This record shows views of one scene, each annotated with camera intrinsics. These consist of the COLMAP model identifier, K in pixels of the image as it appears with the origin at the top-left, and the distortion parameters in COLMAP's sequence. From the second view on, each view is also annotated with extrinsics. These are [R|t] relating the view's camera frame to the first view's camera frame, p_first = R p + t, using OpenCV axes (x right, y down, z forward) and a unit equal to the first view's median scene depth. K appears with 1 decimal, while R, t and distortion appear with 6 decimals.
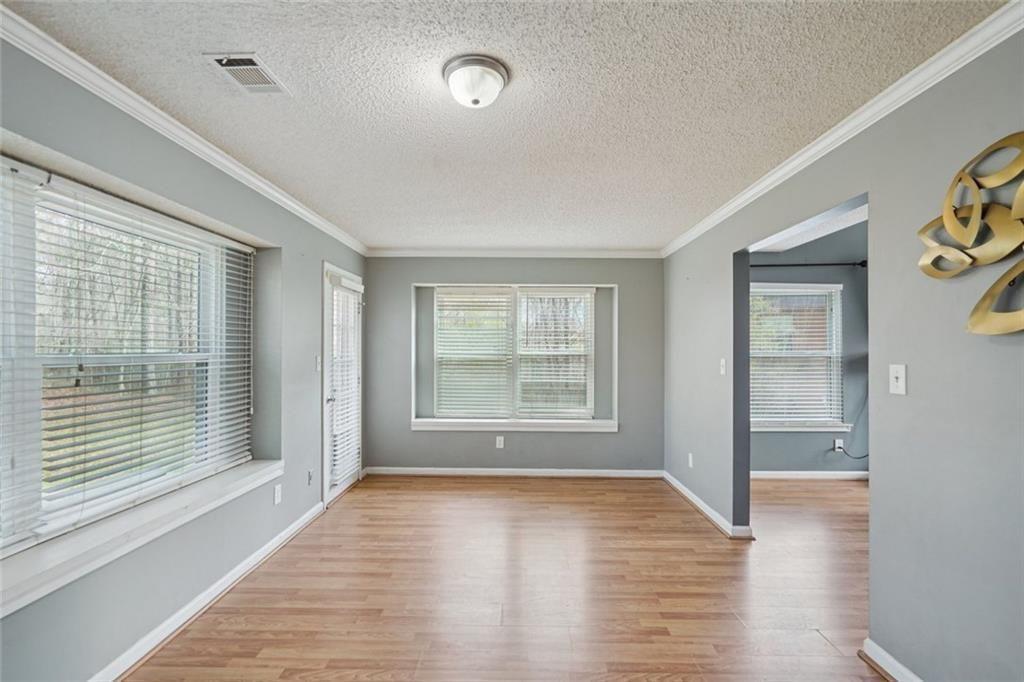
lens RADIAL K [[471.9, 0, 506.9], [0, 471.9, 342.5], [0, 0, 1]] dist [0.000776, 0.000045]
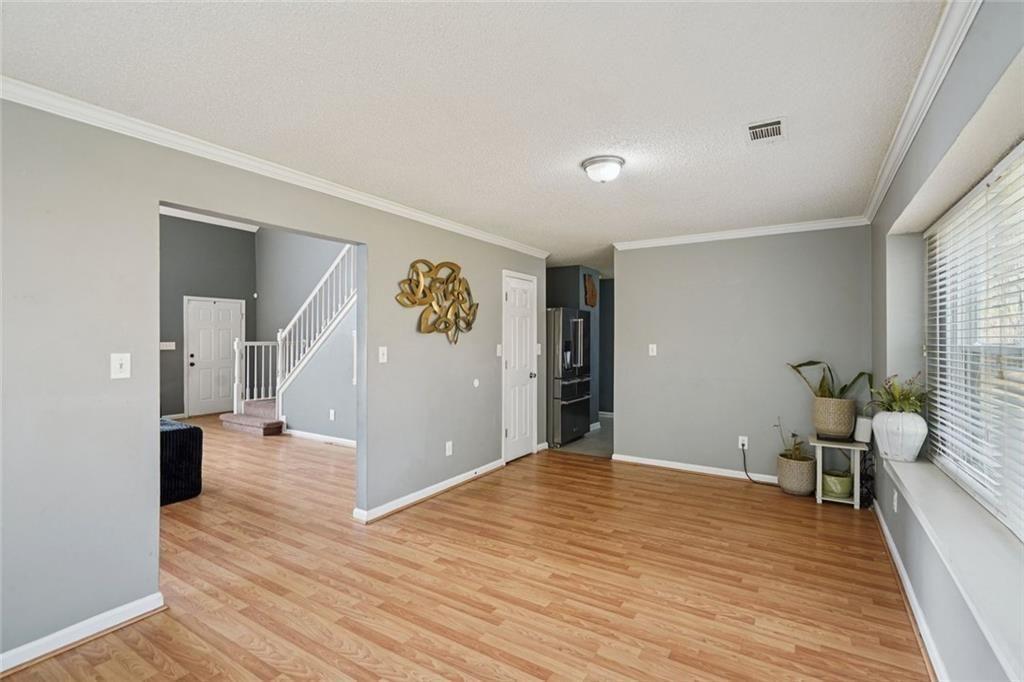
lens RADIAL K [[471.9, 0, 506.9], [0, 471.9, 342.5], [0, 0, 1]] dist [0.000776, 0.000045]
pose [[-0.857539, -0.002774, 0.514412, -0.462462], [-0.007559, 0.999945, -0.007209, 0.032029], [-0.514364, -0.010070, -0.857513, 1.934816]]
